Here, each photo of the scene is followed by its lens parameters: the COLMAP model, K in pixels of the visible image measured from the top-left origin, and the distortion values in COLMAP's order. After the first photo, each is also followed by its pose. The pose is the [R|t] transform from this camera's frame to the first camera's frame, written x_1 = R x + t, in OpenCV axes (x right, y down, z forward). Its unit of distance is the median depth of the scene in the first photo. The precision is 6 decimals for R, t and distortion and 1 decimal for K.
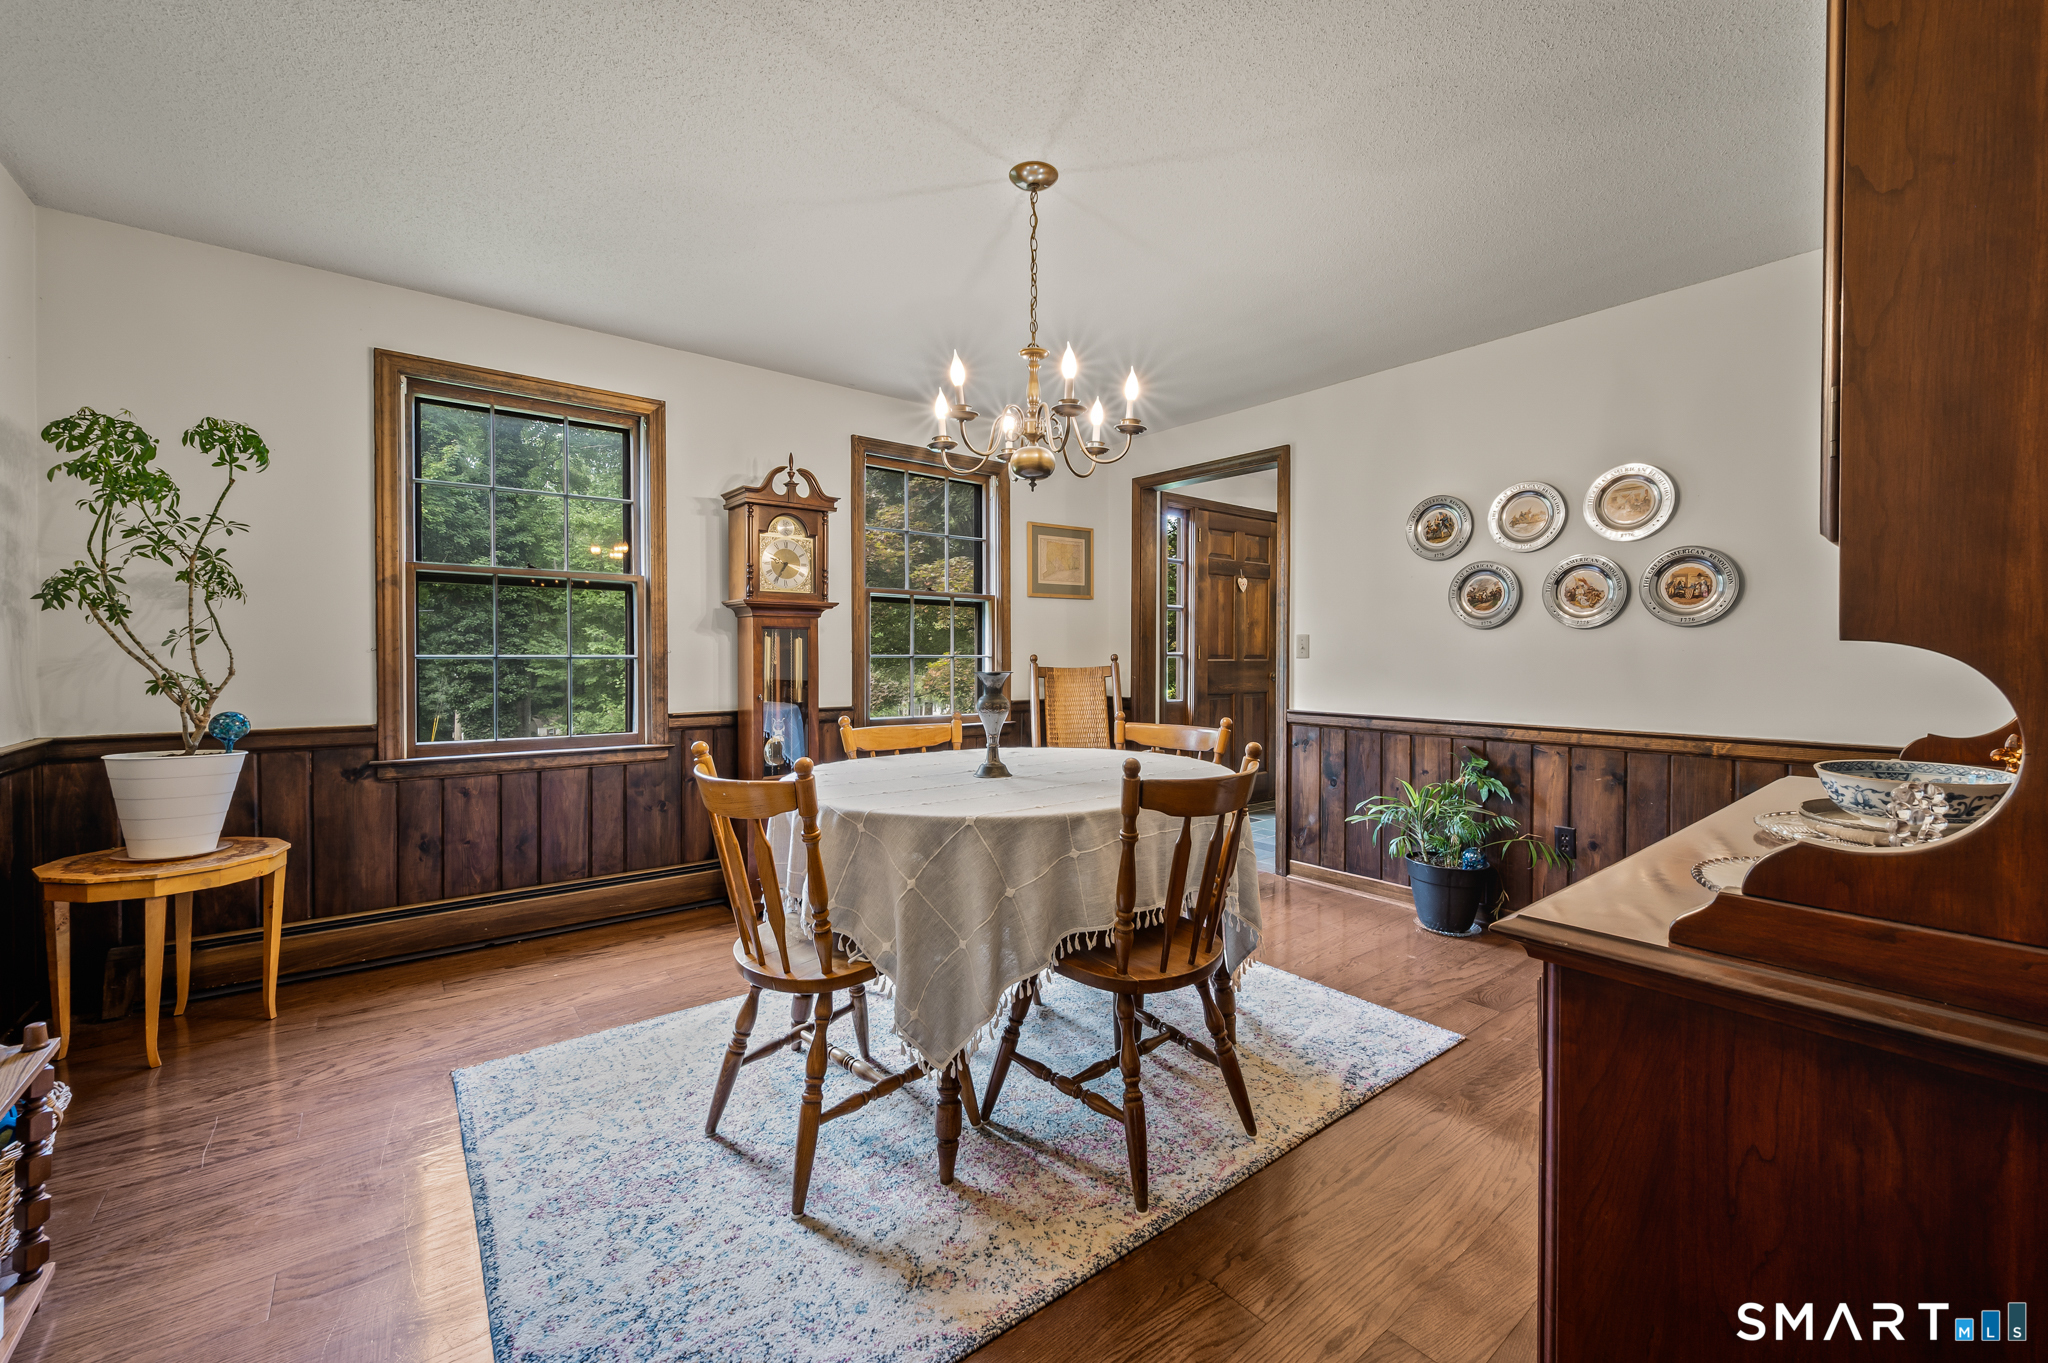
lens RADIAL K [[818.4, 0, 1032.3], [0, 818.4, 672.2], [0, 0, 1]] dist [0.000098, -0.000207]
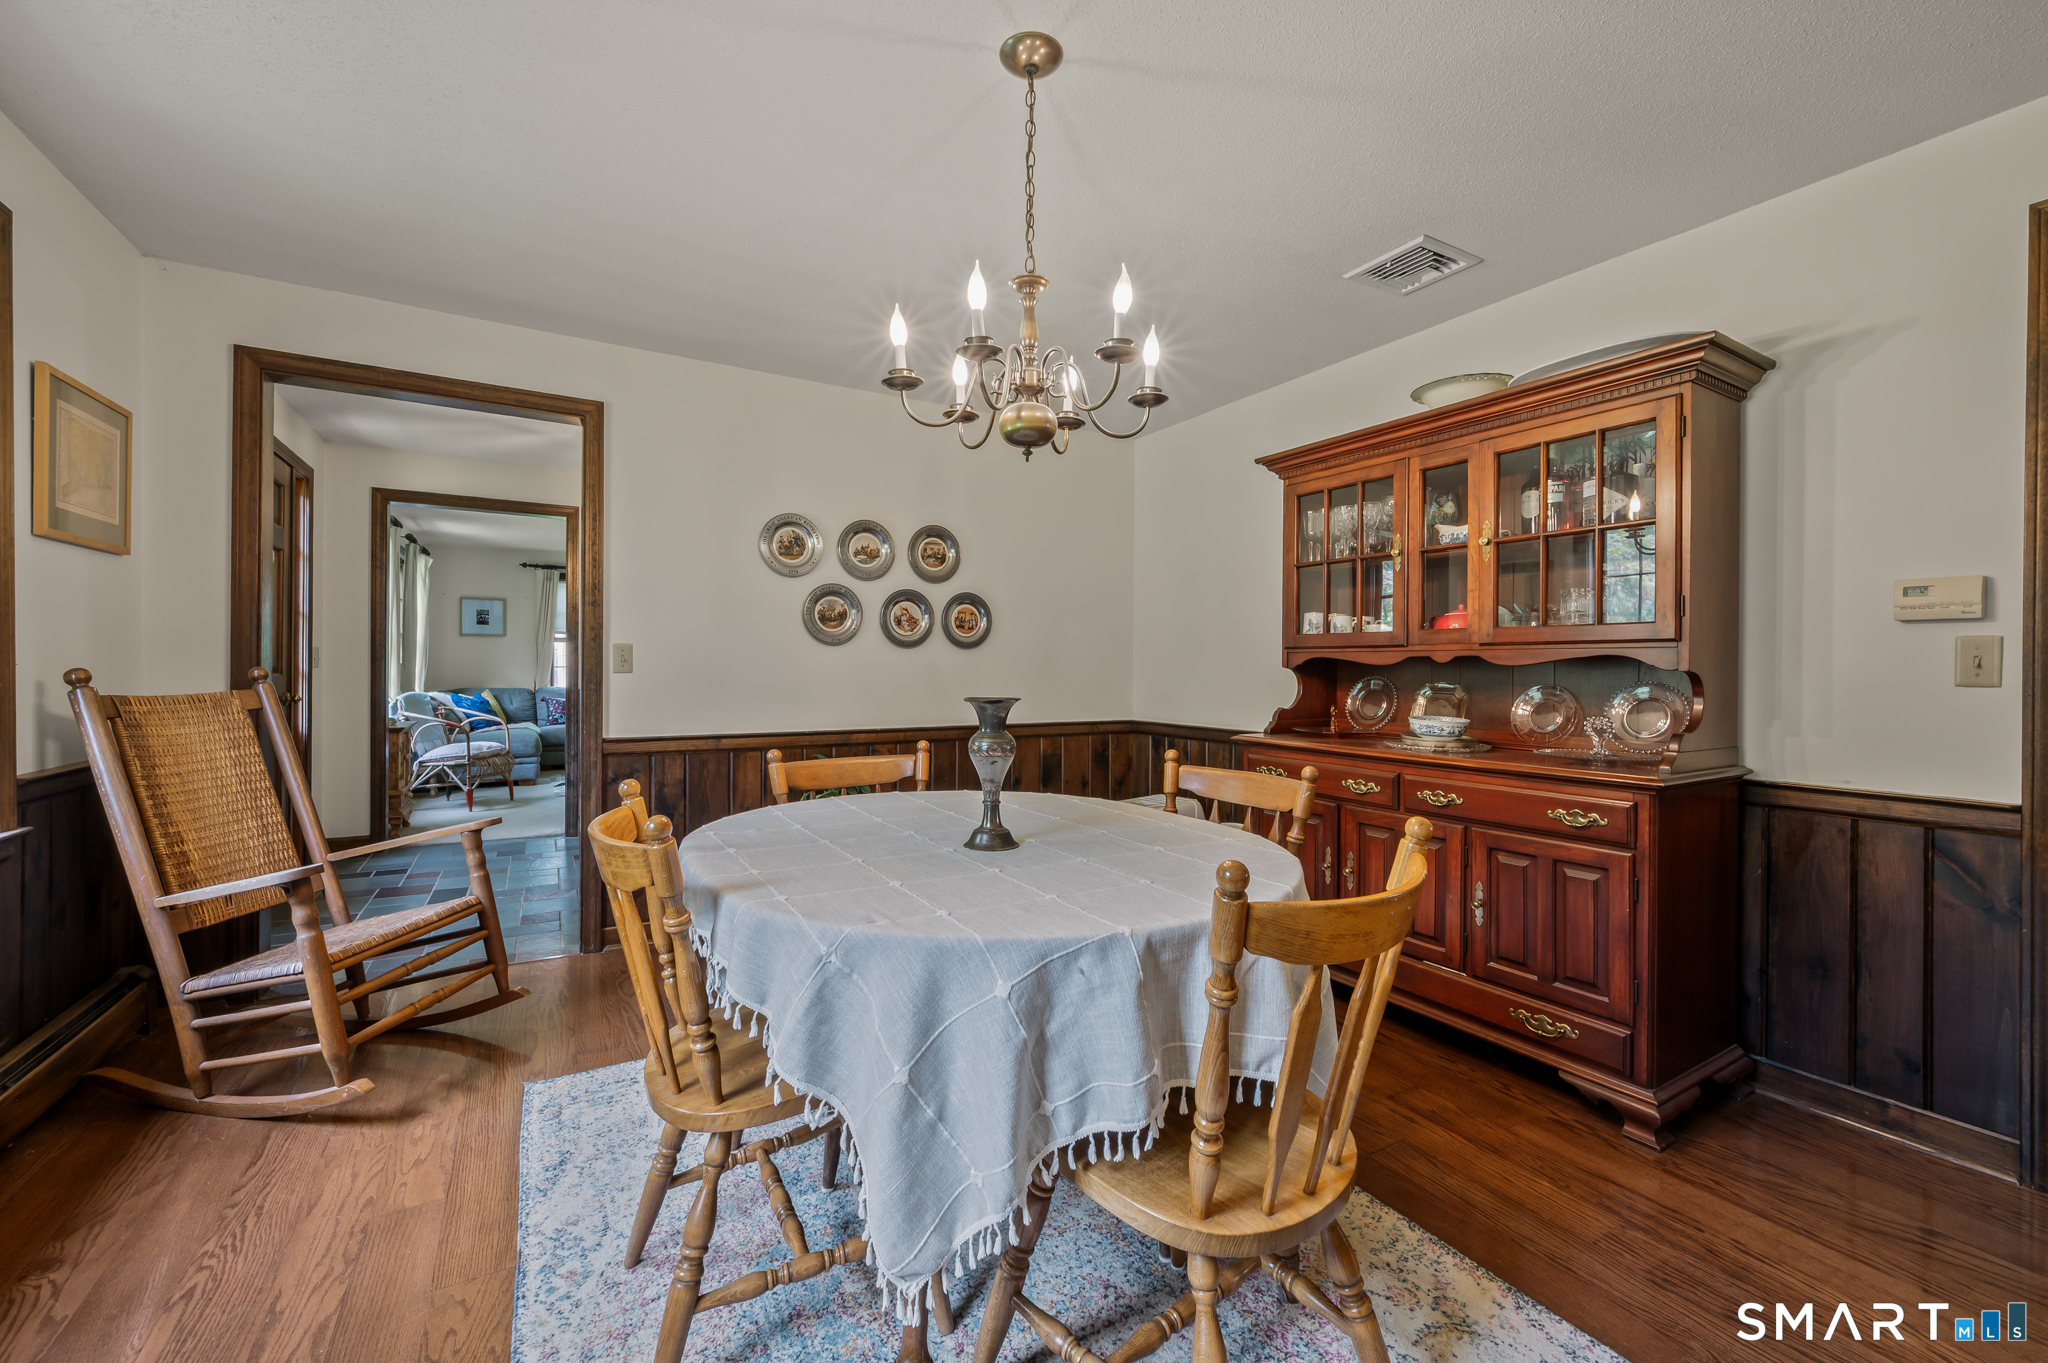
lens RADIAL K [[818.4, 0, 1032.3], [0, 818.4, 672.2], [0, 0, 1]] dist [0.000098, -0.000207]
pose [[0.136023, 0.002697, 0.990702, -0.440285], [0.020846, 0.999767, -0.005584, -0.004694], [-0.990486, 0.021411, 0.135935, 0.519490]]
